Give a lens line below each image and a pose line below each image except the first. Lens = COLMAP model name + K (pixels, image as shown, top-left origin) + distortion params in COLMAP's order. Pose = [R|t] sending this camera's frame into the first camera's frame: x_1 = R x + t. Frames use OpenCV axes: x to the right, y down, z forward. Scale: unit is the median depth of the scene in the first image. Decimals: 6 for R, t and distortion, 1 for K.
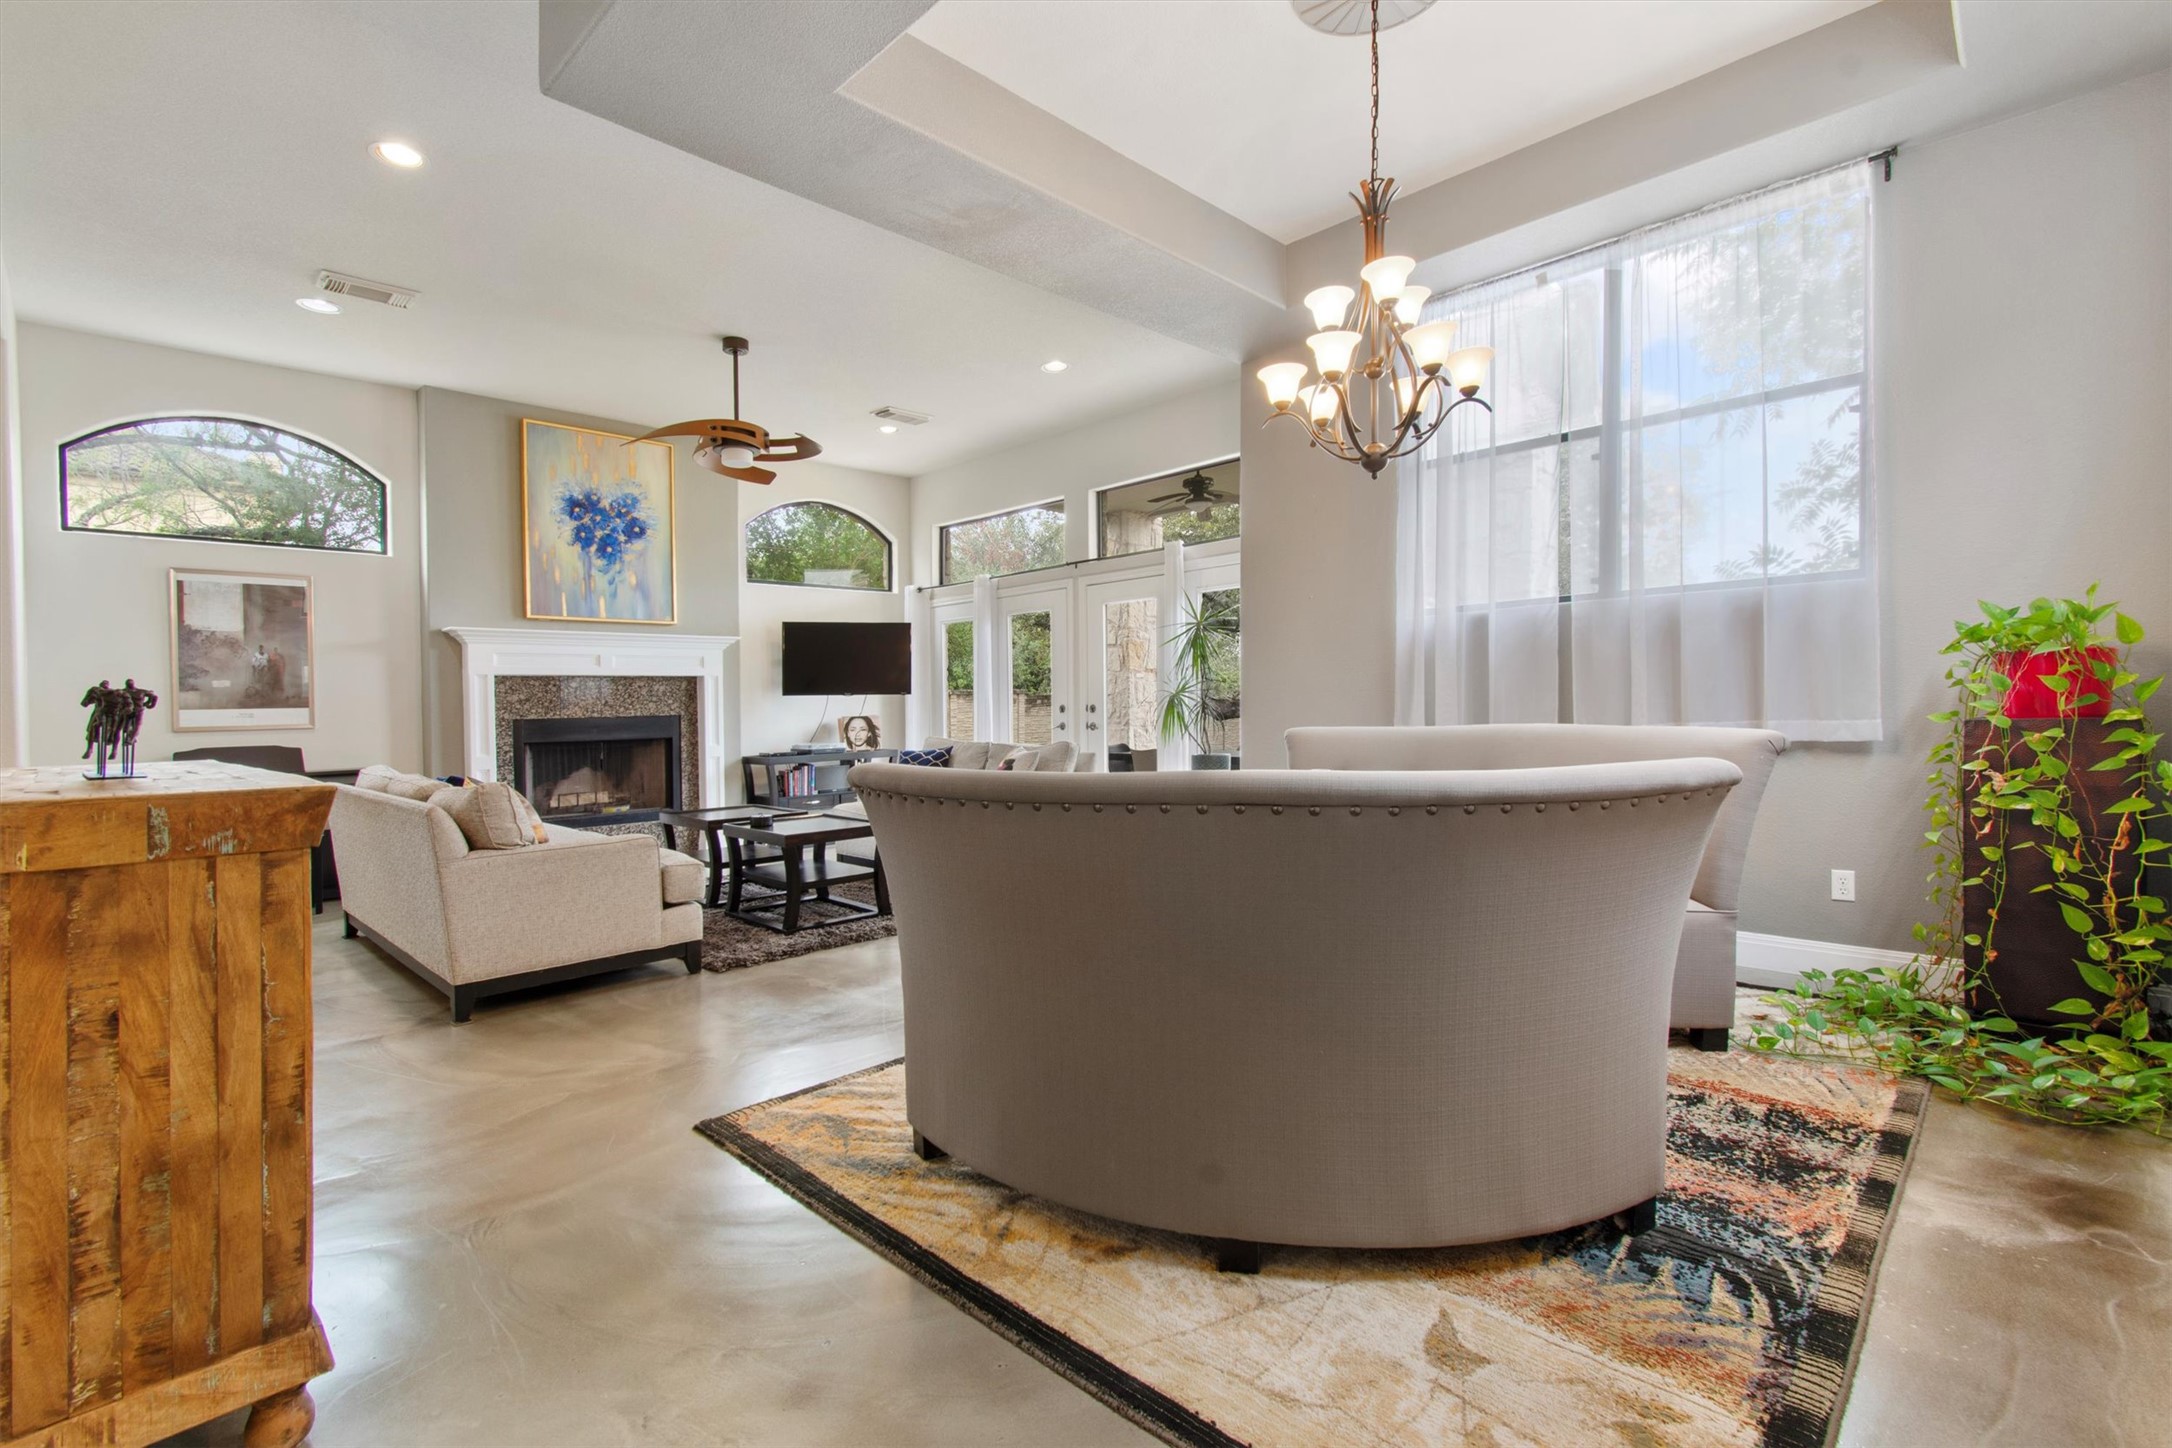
lens RADIAL K [[974.7, 0, 1100.2], [0, 974.7, 730.1], [0, 0, 1]] dist [0.005926, 0.000049]
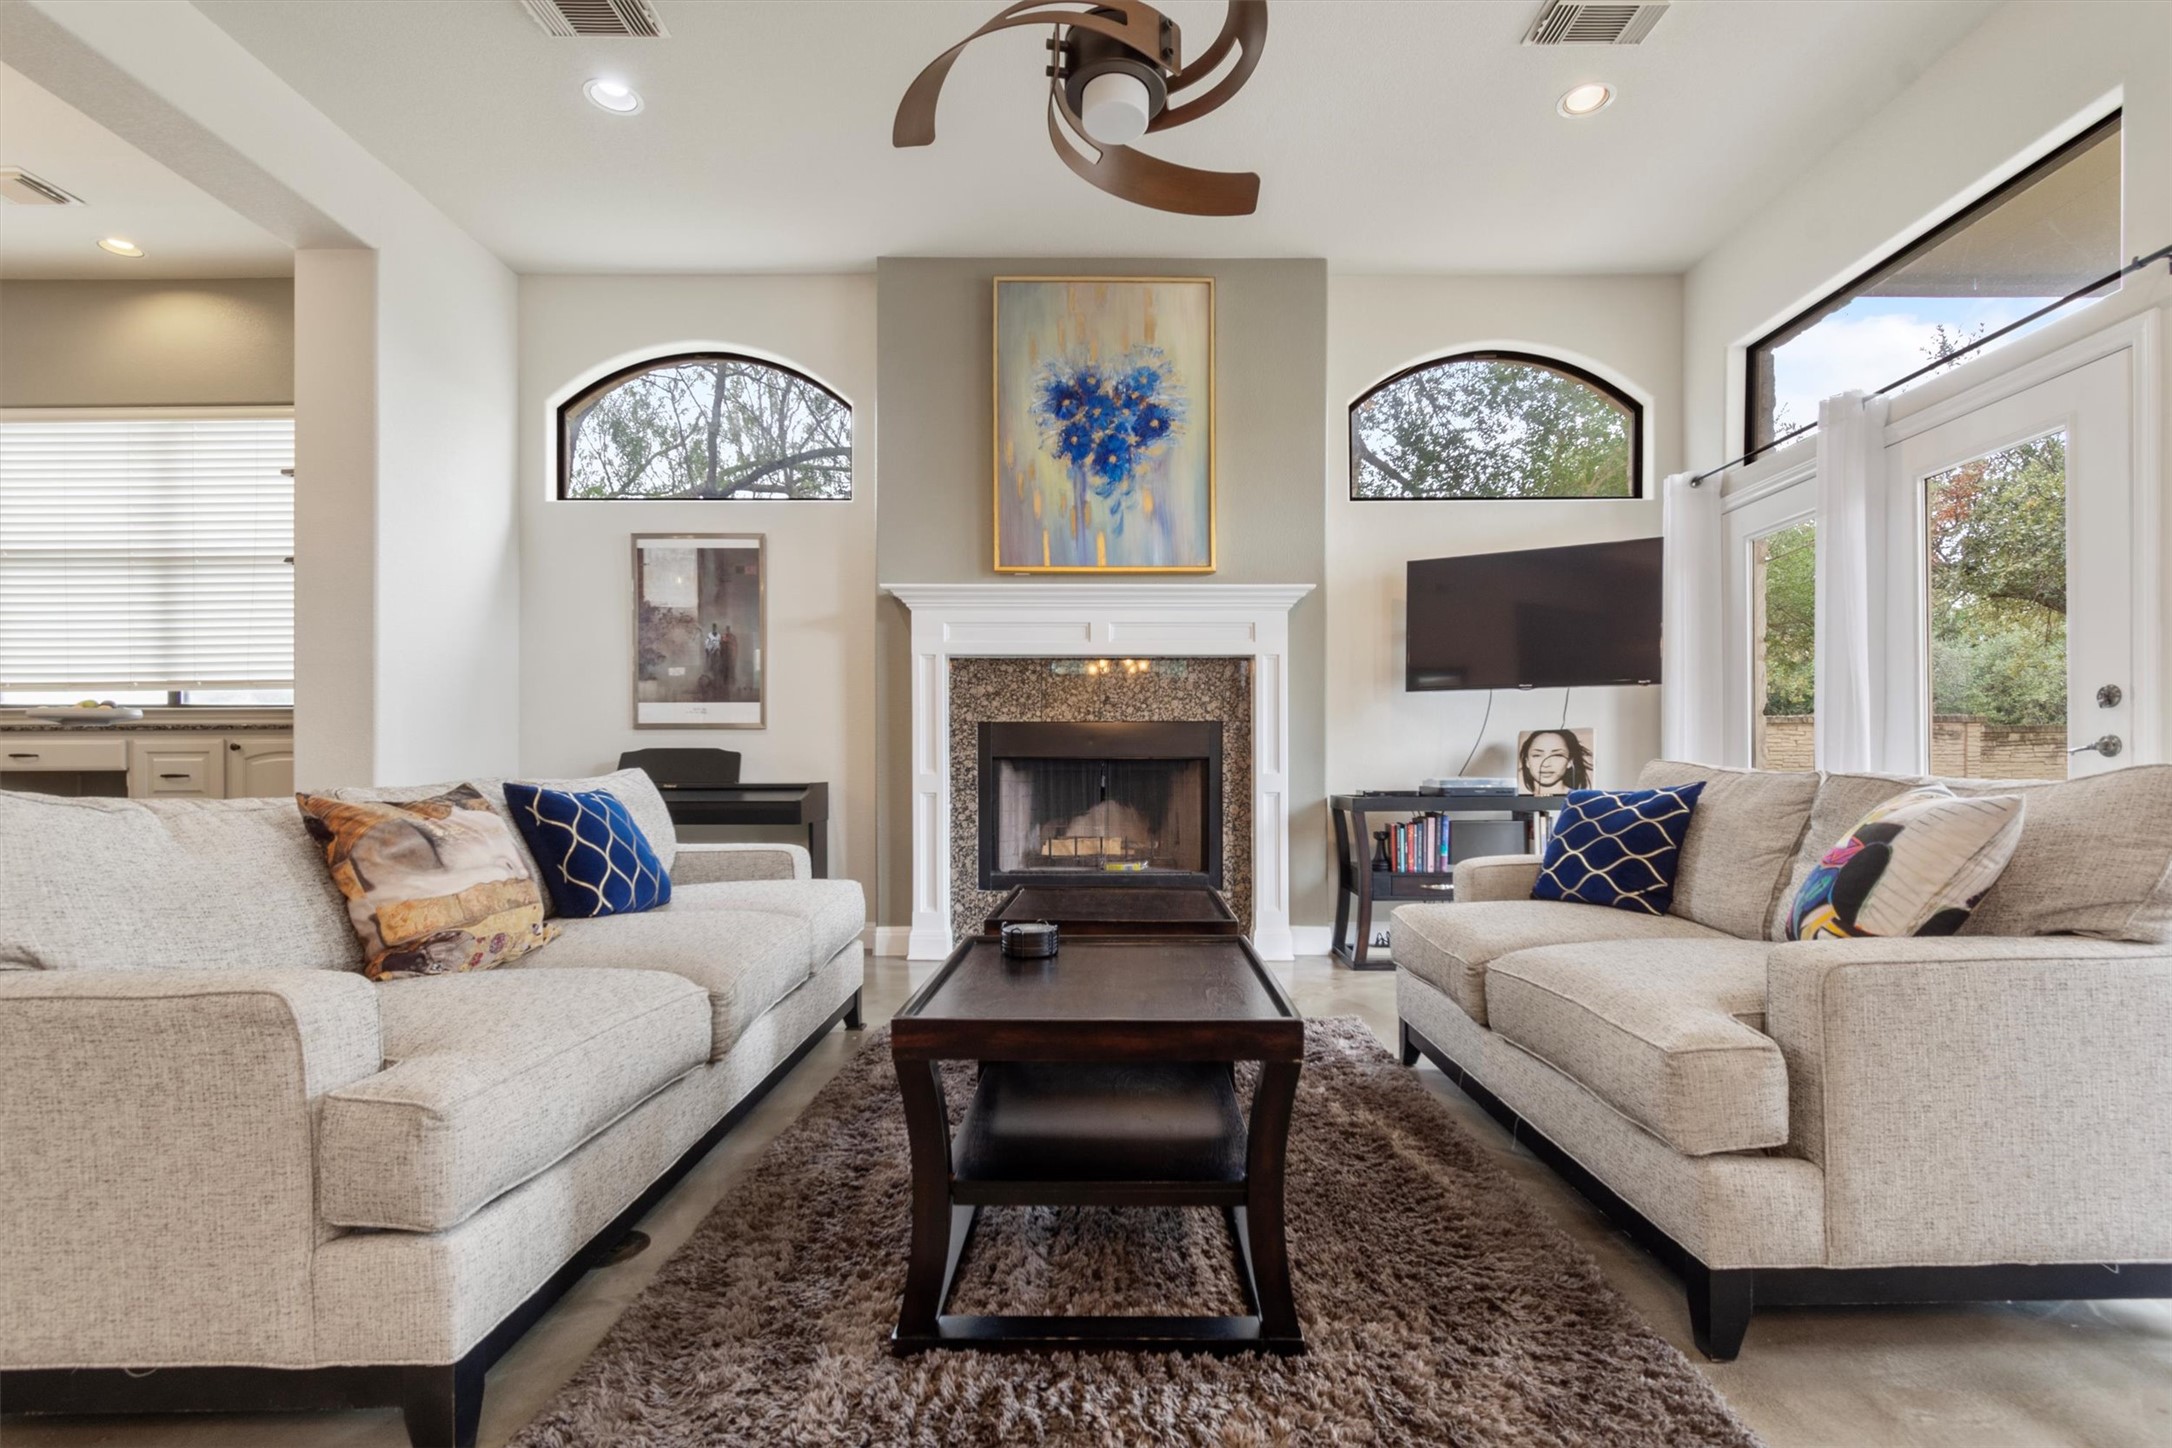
lens RADIAL K [[990.0, 0, 1114.1], [0, 990.0, 741.9], [0, 0, 1]] dist [0.003285, -0.000053]
pose [[0.697786, 0.002226, -0.716303, -0.036890], [-0.033655, 0.998993, -0.029681, 0.019416], [0.715516, 0.044818, 0.697158, 0.556505]]
